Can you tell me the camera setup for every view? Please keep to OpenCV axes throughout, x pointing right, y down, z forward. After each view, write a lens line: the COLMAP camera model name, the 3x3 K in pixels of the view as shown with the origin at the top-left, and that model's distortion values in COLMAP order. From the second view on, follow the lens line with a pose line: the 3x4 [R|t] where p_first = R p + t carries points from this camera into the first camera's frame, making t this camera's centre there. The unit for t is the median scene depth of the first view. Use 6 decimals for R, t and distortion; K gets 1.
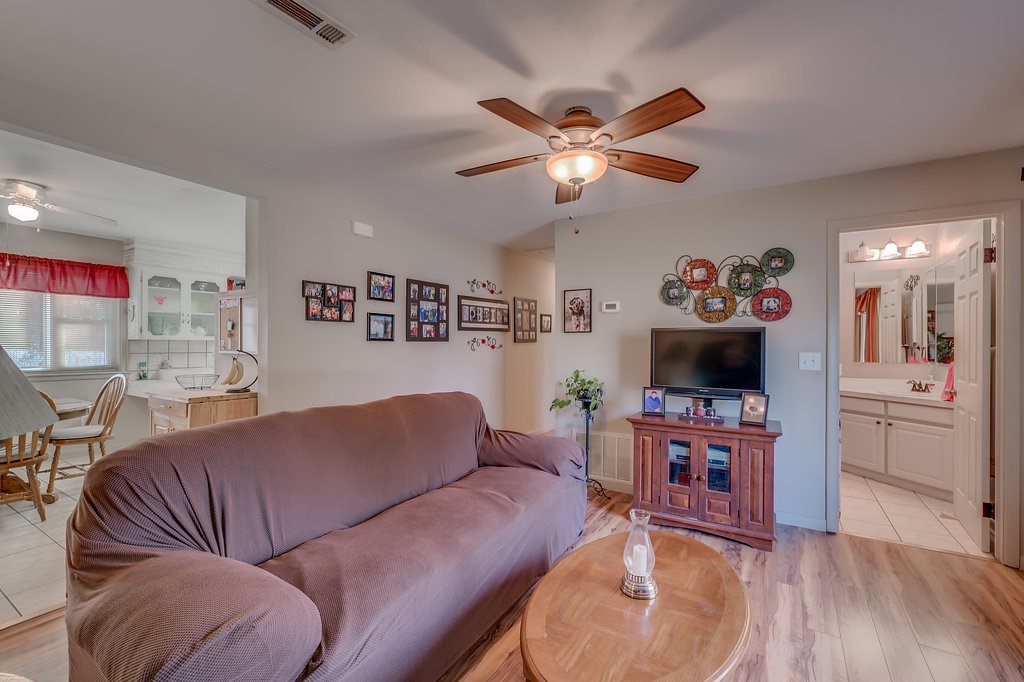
lens RADIAL K [[439.0, 0, 510.7], [0, 439.0, 343.9], [0, 0, 1]] dist [-0.000739, -0.000047]
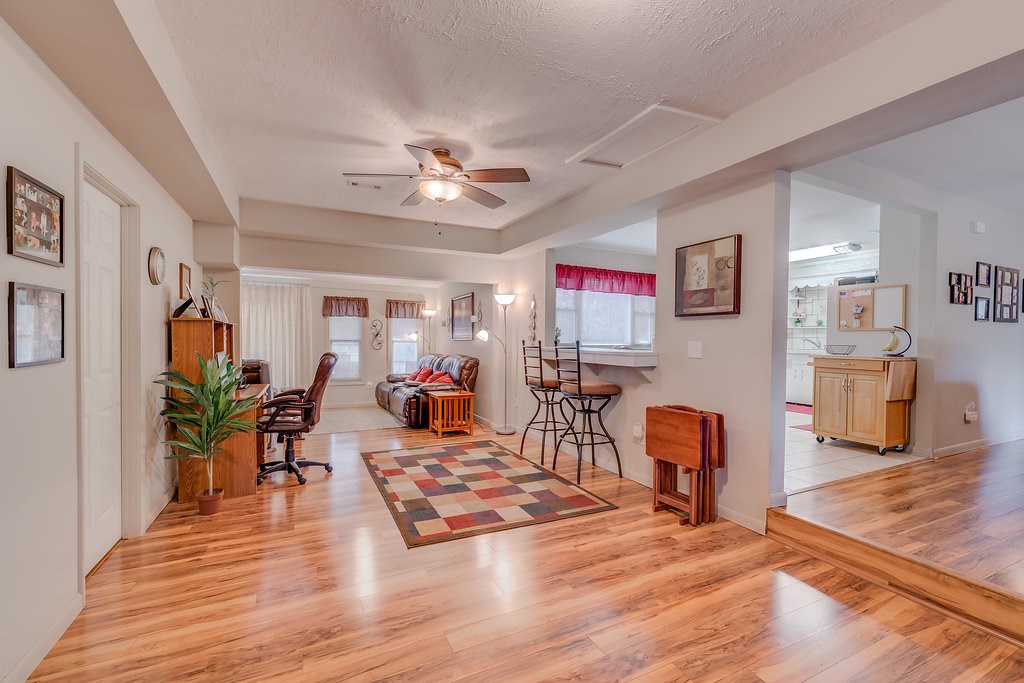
lens RADIAL K [[439.0, 0, 510.7], [0, 439.0, 344.4], [0, 0, 1]] dist [-0.000739, -0.000047]
pose [[0.842471, 0.014353, -0.538551, -0.544642], [-0.008879, 0.999879, 0.012757, 0.038784], [0.538669, -0.005966, 0.842497, -0.495981]]
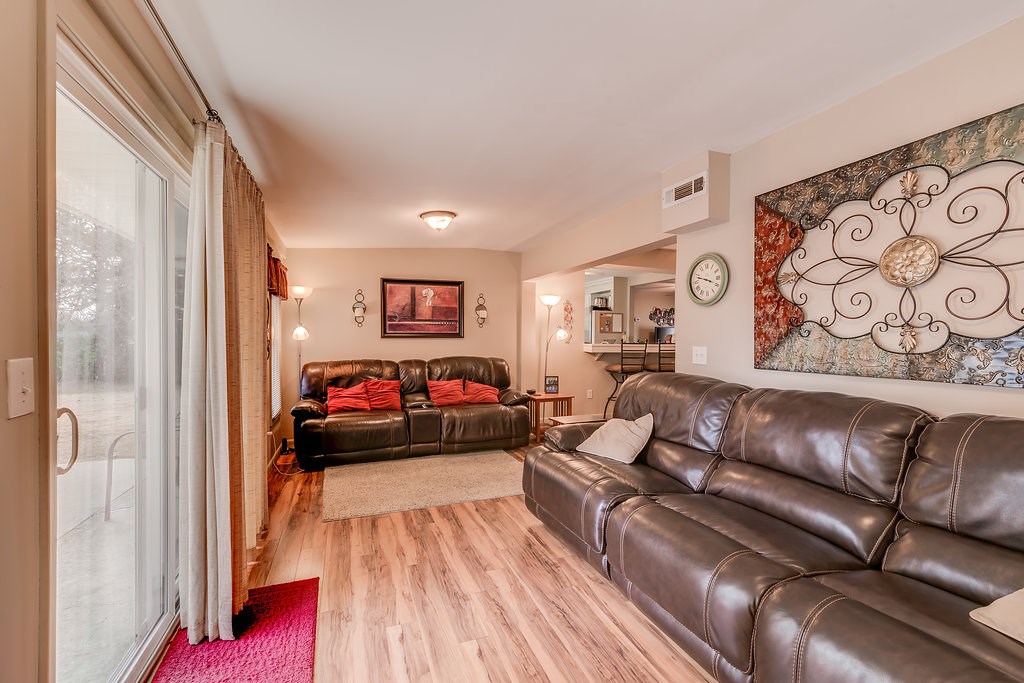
lens RADIAL K [[453.7, 0, 522.6], [0, 453.7, 344.0], [0, 0, 1]] dist [0.000073, -0.000136]
pose [[0.594705, -0.006685, 0.803916, -2.295362], [-0.006901, 0.999886, 0.013419, 0.041073], [-0.803914, -0.013529, 0.594591, -0.223045]]
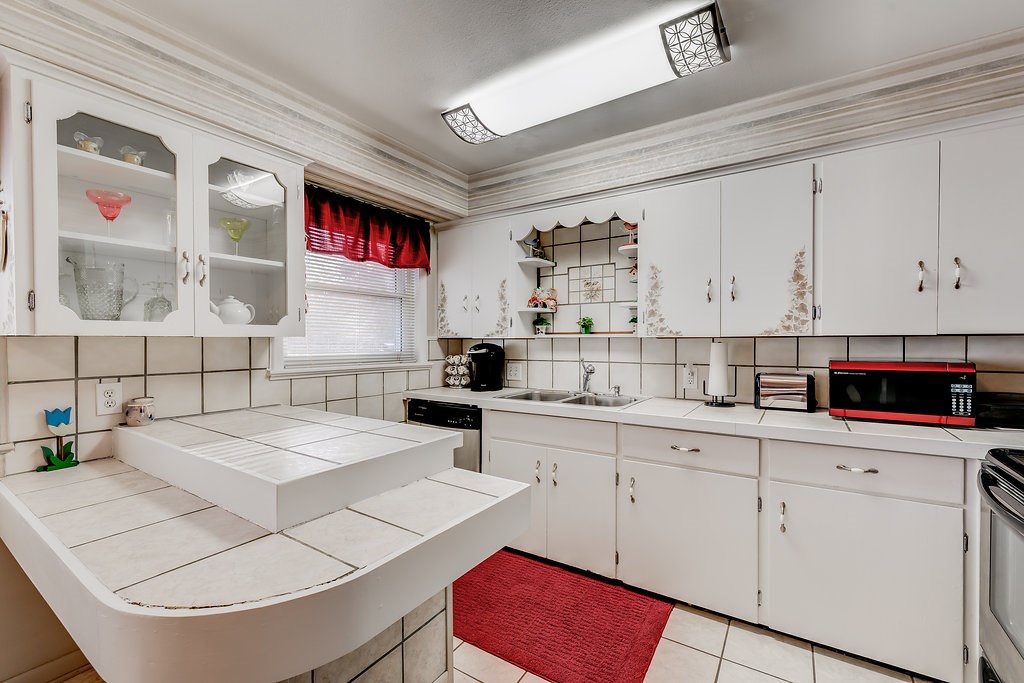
lens RADIAL K [[439.0, 0, 510.7], [0, 439.0, 344.4], [0, 0, 1]] dist [-0.000739, -0.000047]
pose [[0.999482, -0.005820, -0.031661, -0.546431], [0.006189, 0.999914, 0.011575, -0.005772], [0.031591, -0.011765, 0.999432, 0.751366]]
